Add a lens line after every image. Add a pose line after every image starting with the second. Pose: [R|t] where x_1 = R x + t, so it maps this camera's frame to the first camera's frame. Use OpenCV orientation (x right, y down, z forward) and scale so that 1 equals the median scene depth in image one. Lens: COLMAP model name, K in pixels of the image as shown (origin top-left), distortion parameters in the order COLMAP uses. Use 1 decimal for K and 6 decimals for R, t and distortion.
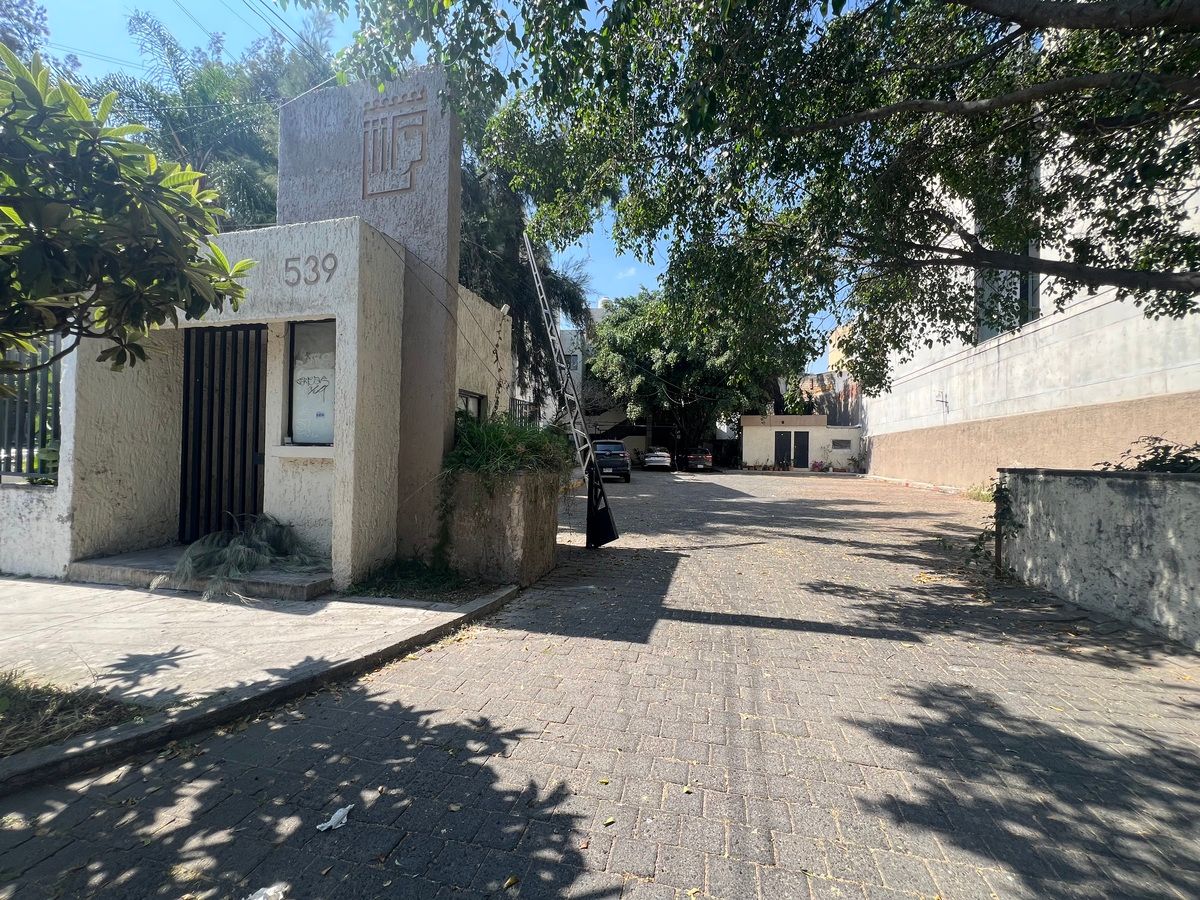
lens RADIAL K [[478.9, 0, 598.6], [0, 478.9, 449.2], [0, 0, 1]] dist [-0.000887, -0.000070]
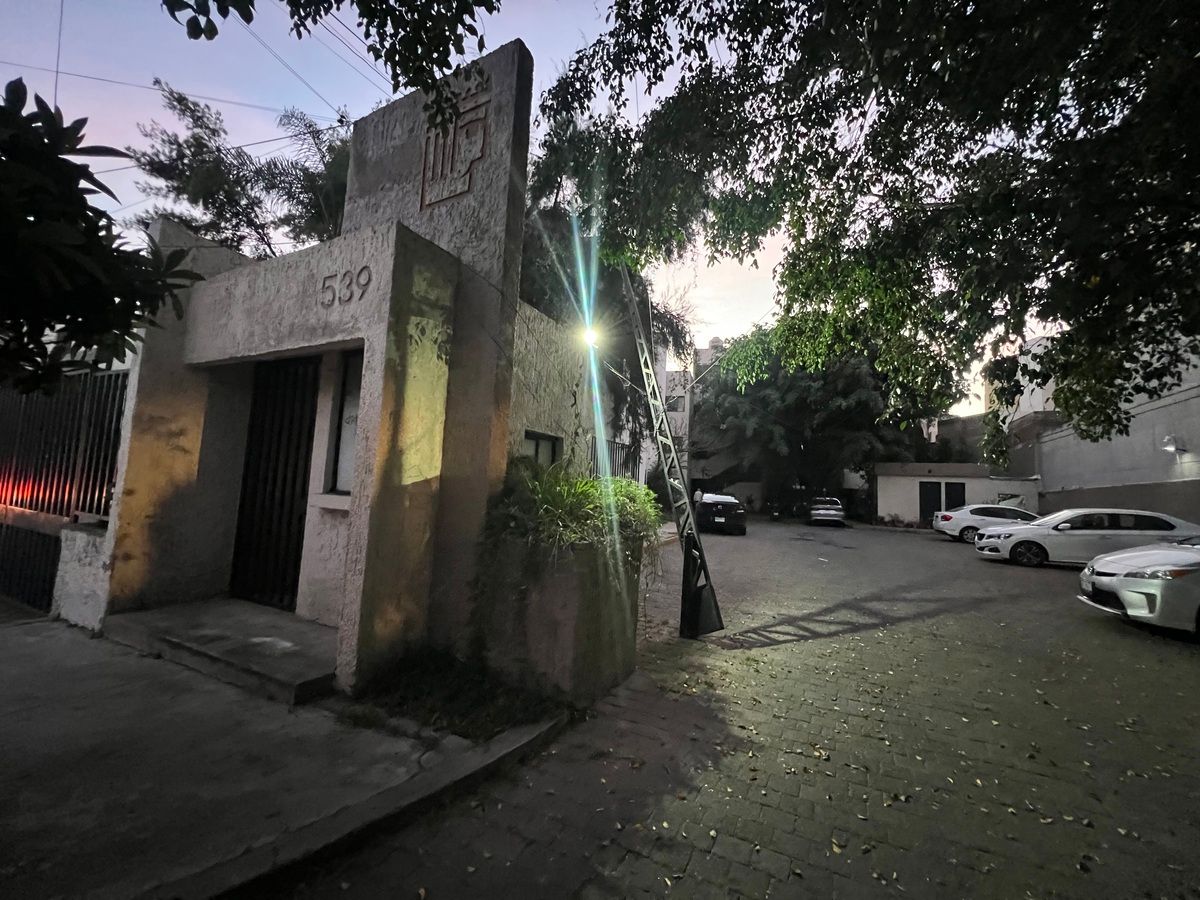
lens RADIAL K [[478.9, 0, 599.2], [0, 478.9, 444.8], [0, 0, 1]] dist [-0.000887, -0.000070]
pose [[0.974958, 0.009292, -0.222194, 0.018503], [-0.031147, 0.994984, -0.095063, -0.030252], [0.220196, 0.099603, 0.970357, 0.271255]]
